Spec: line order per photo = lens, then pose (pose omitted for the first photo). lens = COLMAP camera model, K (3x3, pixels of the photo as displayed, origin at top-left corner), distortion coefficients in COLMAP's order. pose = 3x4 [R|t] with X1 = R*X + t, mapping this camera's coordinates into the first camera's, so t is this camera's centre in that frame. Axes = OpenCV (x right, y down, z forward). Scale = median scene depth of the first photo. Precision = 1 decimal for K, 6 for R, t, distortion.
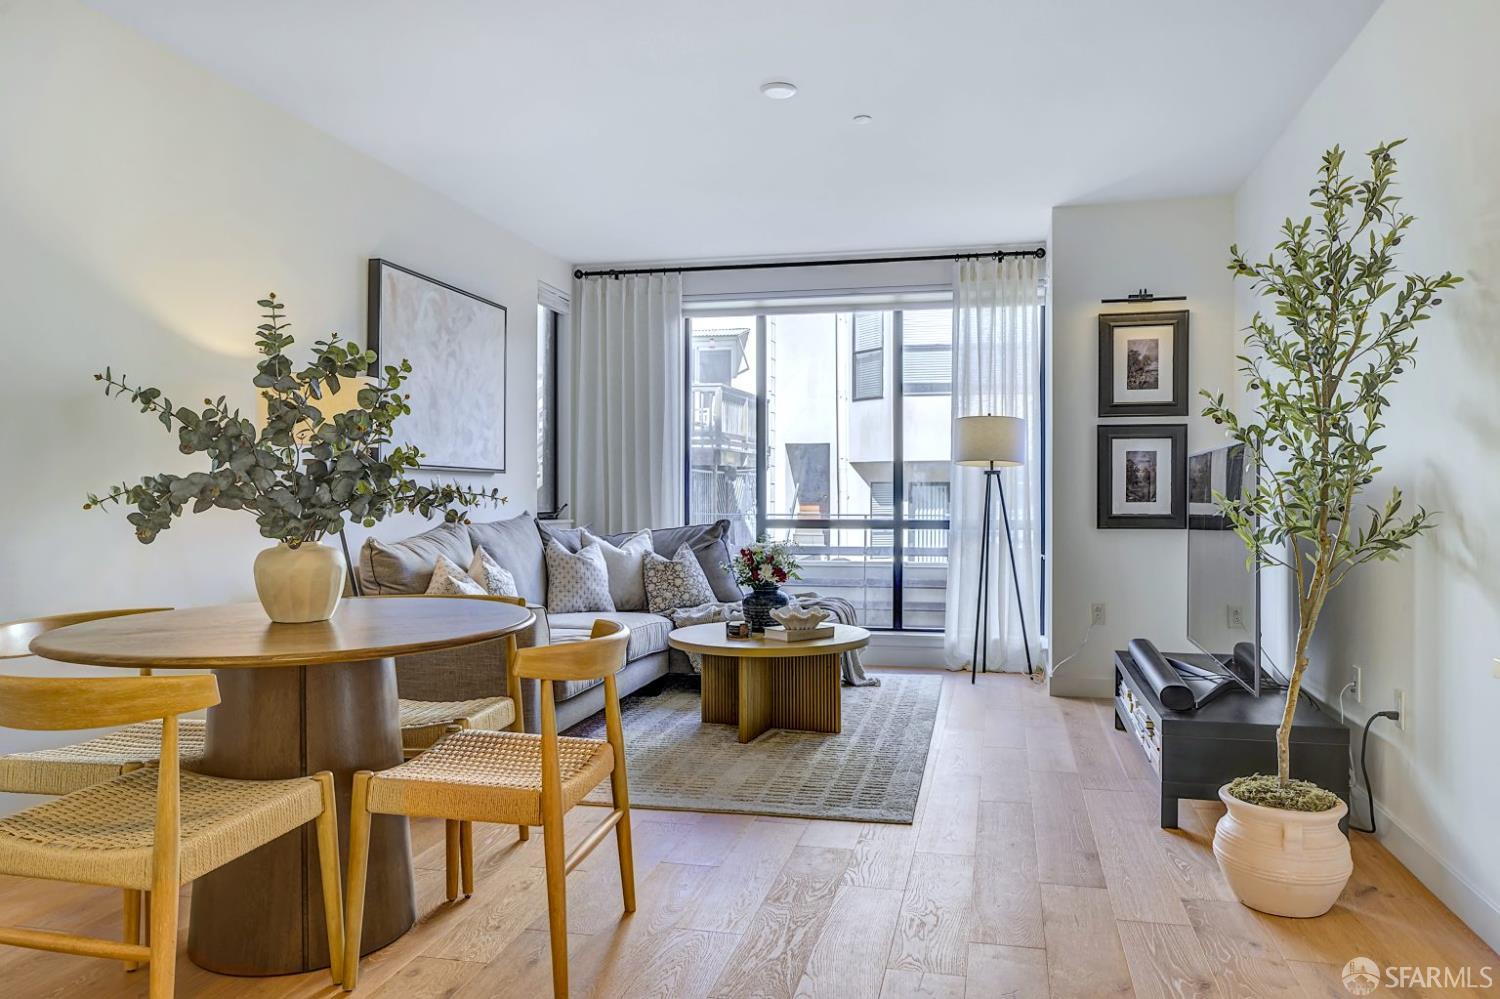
lens RADIAL K [[1039.8, 0, 750.0], [0, 1039.8, 499.5], [0, 0, 1]] dist [-0.002180, 0.001496]
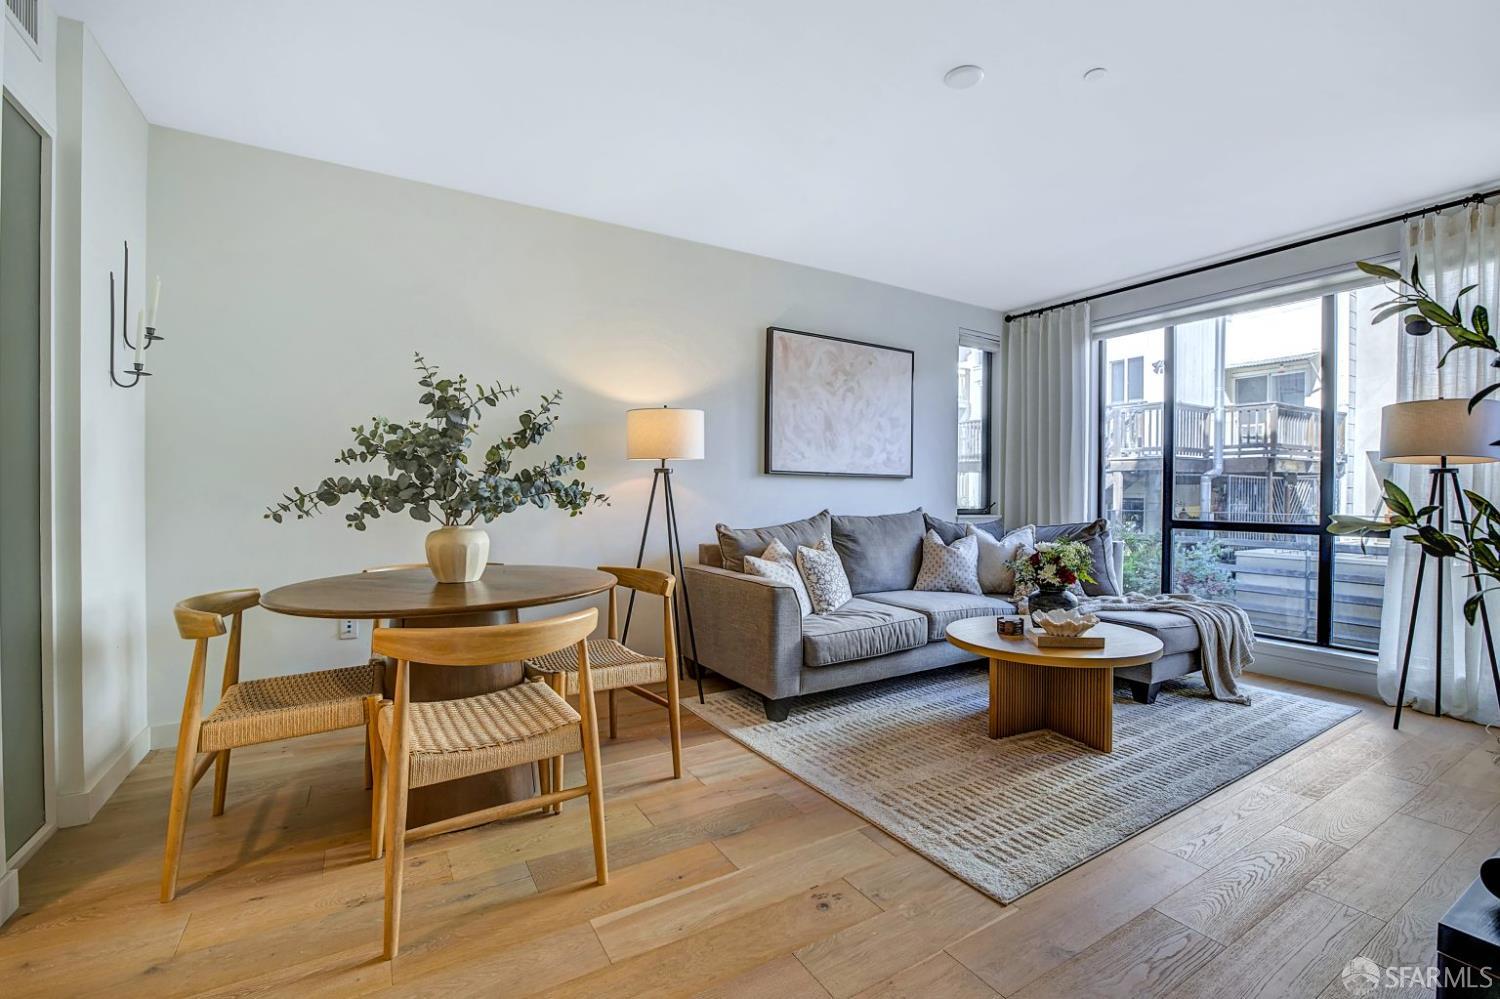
lens RADIAL K [[651.9, 0, 750.0], [0, 651.9, 499.5], [0, 0, 1]] dist [-0.054189, 0.018582]
pose [[0.708048, 0.011928, -0.706063, 0.215627], [-0.010084, 0.999926, 0.006780, -0.002075], [0.706092, 0.002319, 0.708116, 0.307058]]
